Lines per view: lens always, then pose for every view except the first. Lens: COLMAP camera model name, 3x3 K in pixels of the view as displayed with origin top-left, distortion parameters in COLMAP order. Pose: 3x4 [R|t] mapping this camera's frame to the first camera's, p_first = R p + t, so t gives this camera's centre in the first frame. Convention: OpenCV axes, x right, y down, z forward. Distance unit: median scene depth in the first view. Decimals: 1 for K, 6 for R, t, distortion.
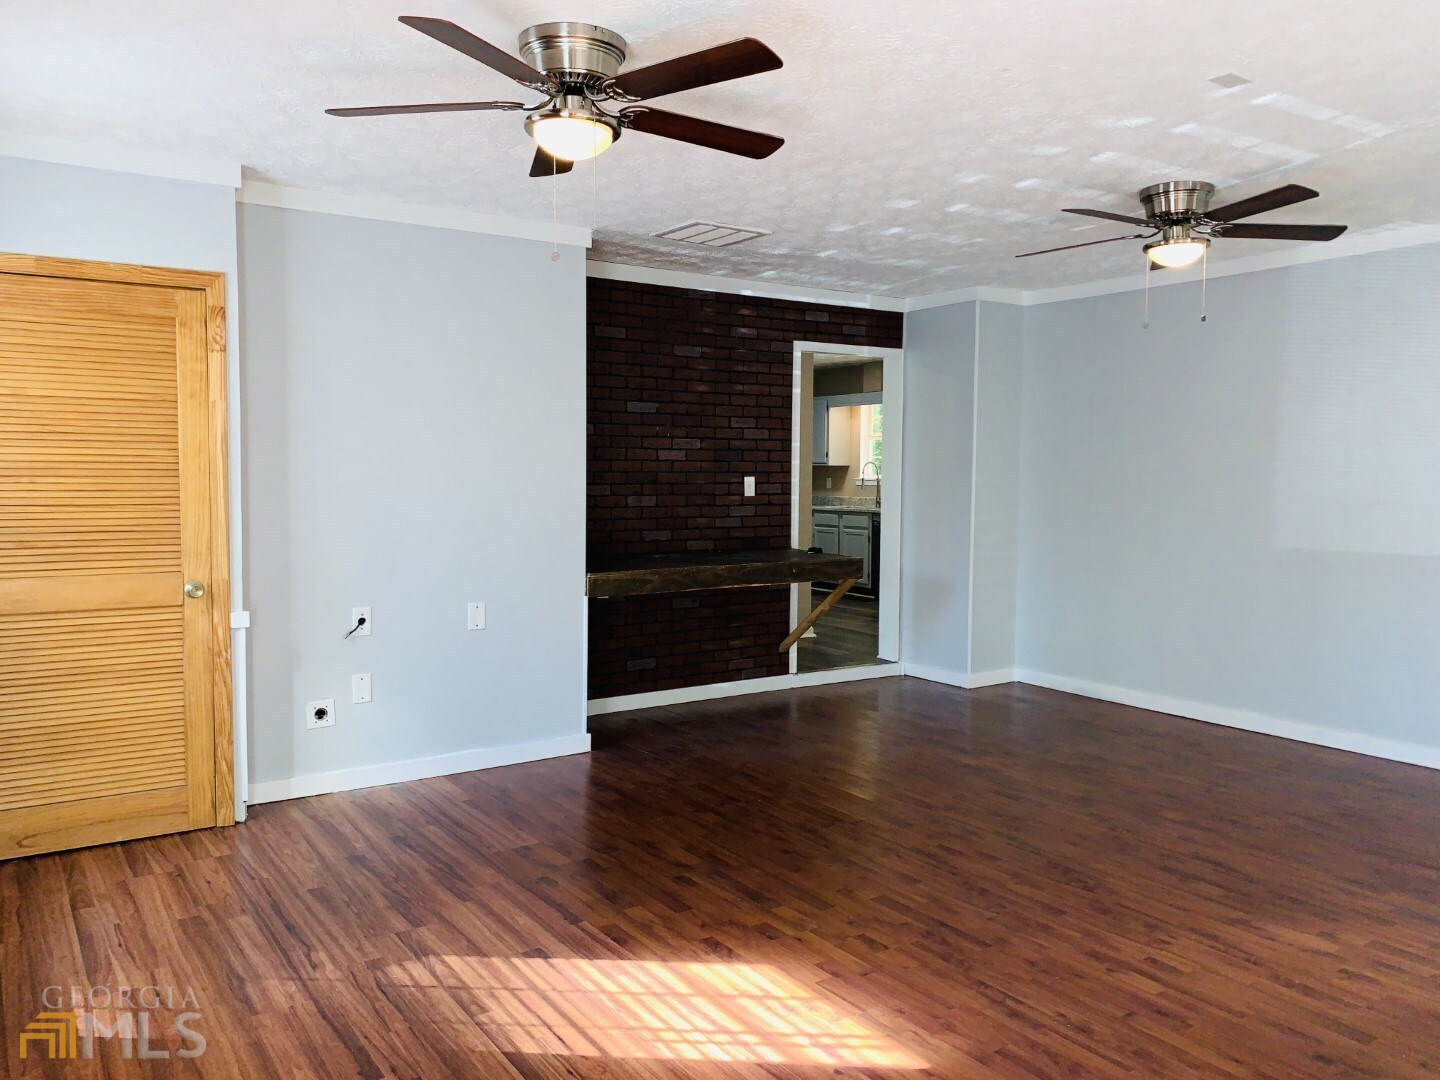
lens RADIAL K [[1106.9, 0, 722.3], [0, 1106.9, 528.4], [0, 0, 1]] dist [0.036344, -0.034063]
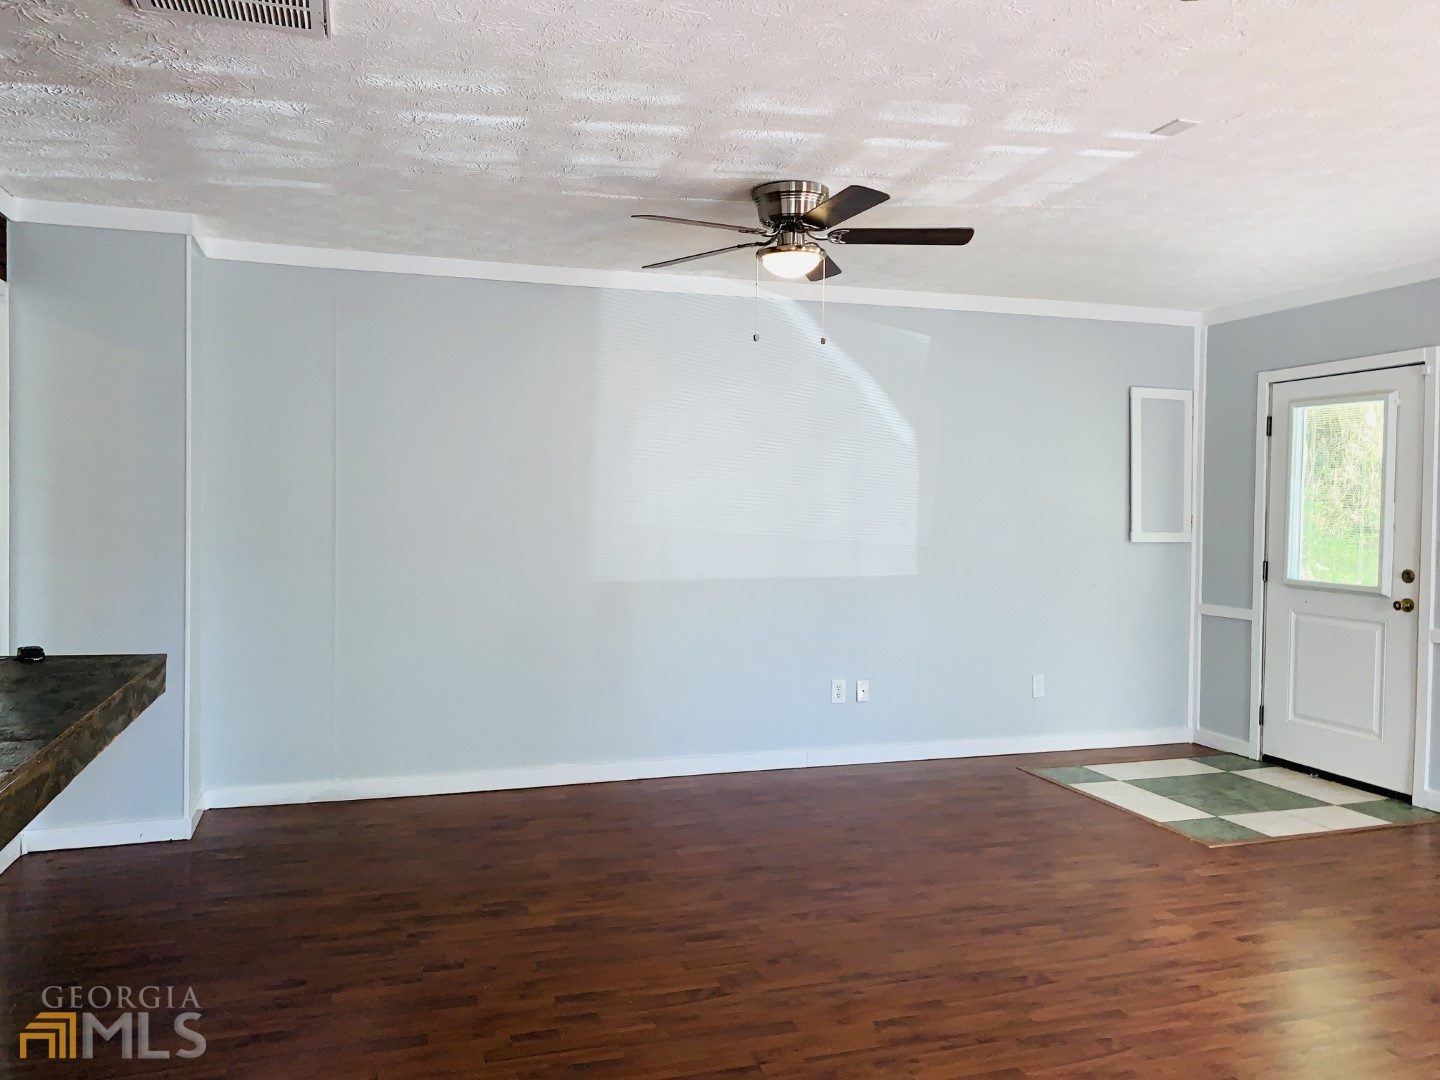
lens RADIAL K [[1106.9, 0, 730.5], [0, 1106.9, 521.4], [0, 0, 1]] dist [0.036344, -0.034063]
pose [[0.275647, -0.012188, 0.961182, -0.441173], [0.042017, 0.999117, 0.000620, -0.036647], [-0.960340, 0.040215, 0.275916, 0.749943]]
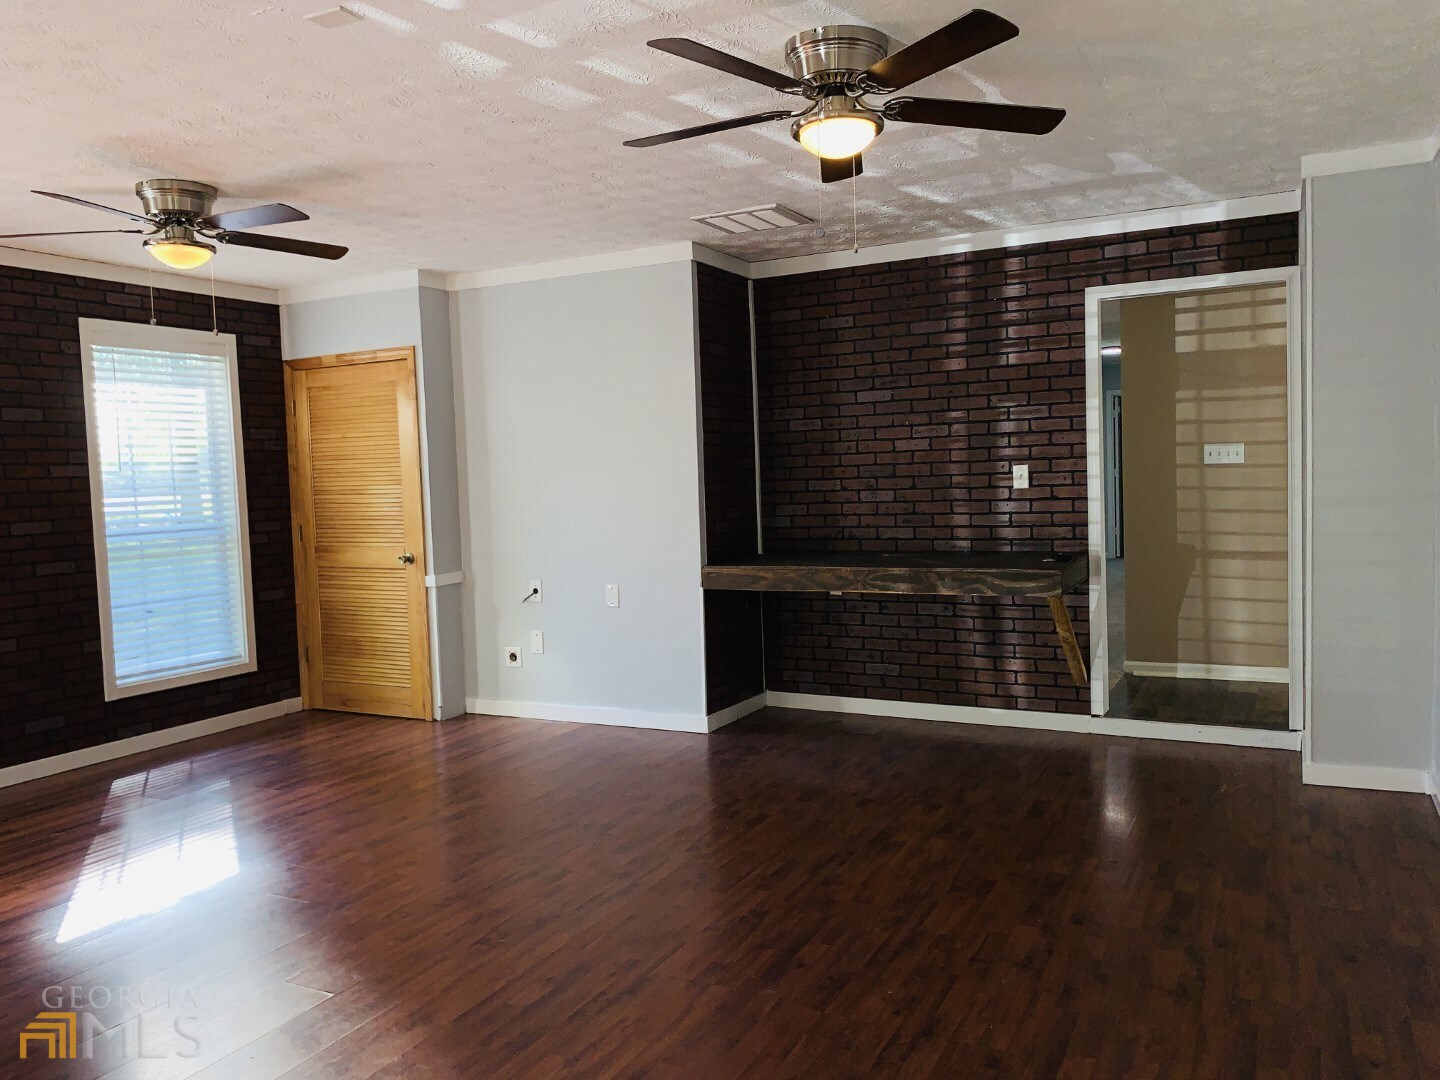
lens RADIAL K [[1106.9, 0, 719.6], [0, 1106.9, 538.7], [0, 0, 1]] dist [0.036344, -0.034063]
pose [[0.472208, 0.032335, -0.880894, 0.908455], [-0.012519, 0.999472, 0.029977, -0.019388], [0.881398, -0.003128, 0.472363, 0.572785]]
